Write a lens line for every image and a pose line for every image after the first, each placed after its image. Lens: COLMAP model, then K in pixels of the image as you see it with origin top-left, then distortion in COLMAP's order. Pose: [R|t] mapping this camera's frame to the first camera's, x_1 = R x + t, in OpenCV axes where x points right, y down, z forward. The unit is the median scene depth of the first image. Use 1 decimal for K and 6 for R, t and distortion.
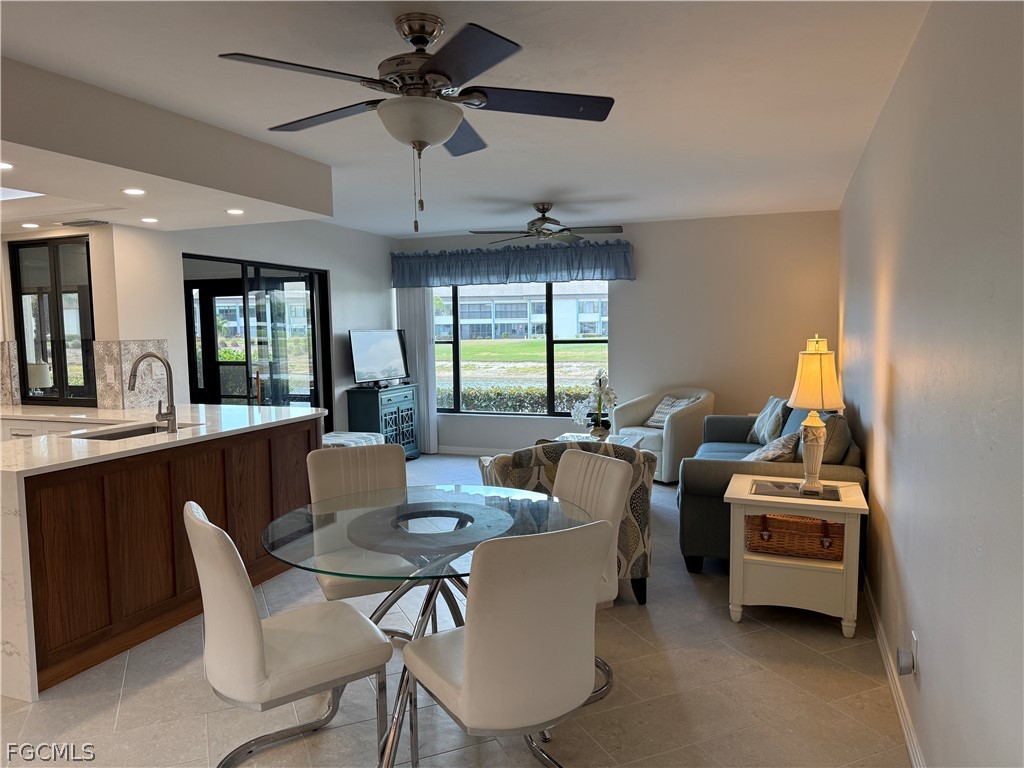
lens RADIAL K [[710.7, 0, 508.0], [0, 710.7, 383.4], [0, 0, 1]] dist [0.061779, -0.078807]
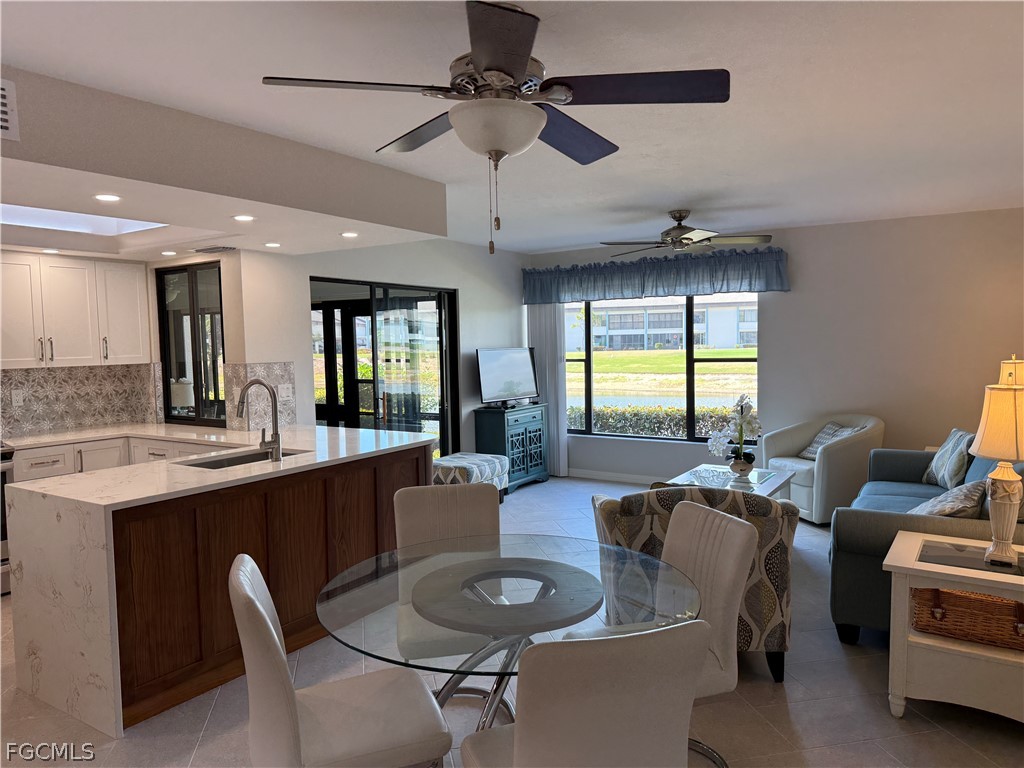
lens RADIAL K [[713.0, 0, 513.1], [0, 713.0, 386.6], [0, 0, 1]] dist [0.057838, -0.082245]
pose [[0.978878, 0.009494, -0.204223, 0.036956], [-0.011467, 0.999898, -0.008482, -0.020803], [0.204122, 0.010645, 0.978888, 0.072990]]
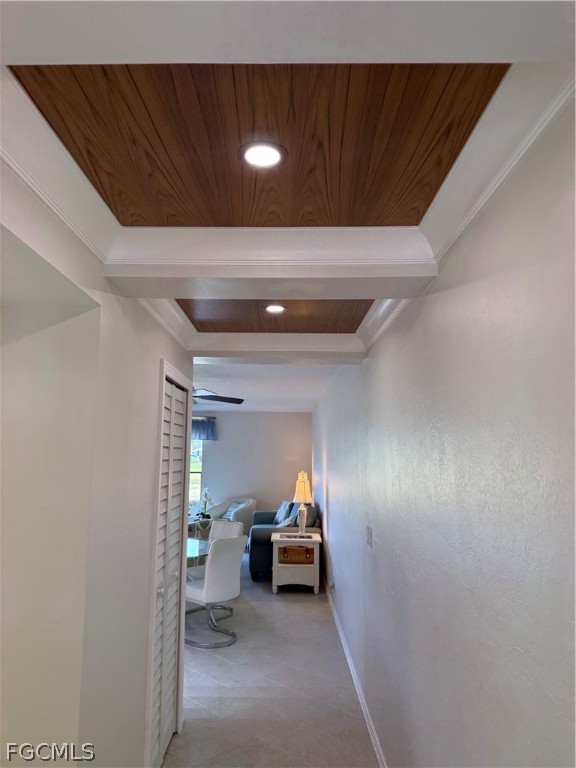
lens RADIAL K [[533.1, 0, 288.0], [0, 533.1, 384.0], [0, 0, 1]] dist [0.061779, -0.078807]
pose [[0.928495, 0.062003, 0.366132, -0.243570], [0.016437, 0.978134, -0.207325, 0.009449], [-0.370981, 0.198518, 0.907173, -0.561025]]
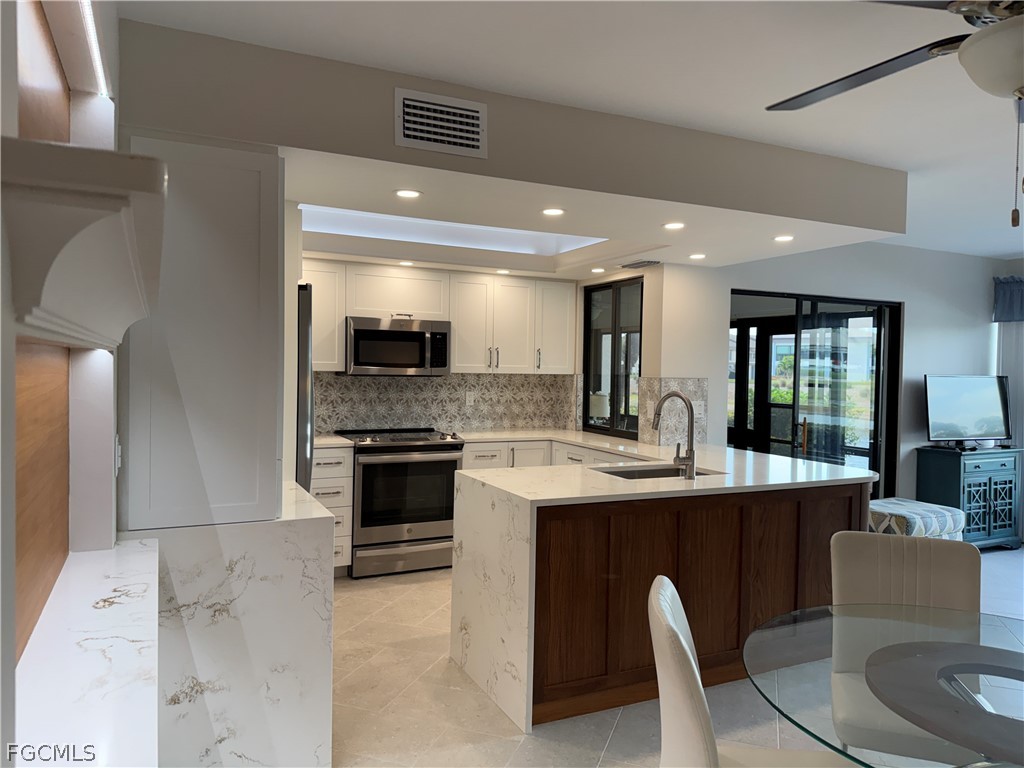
lens RADIAL K [[710.7, 0, 508.0], [0, 710.7, 383.4], [0, 0, 1]] dist [0.061779, -0.078807]
pose [[0.725311, 0.046453, -0.686852, -0.006550], [-0.083718, 0.996268, -0.021026, -0.011156], [0.683312, 0.072752, 0.726493, 0.115289]]
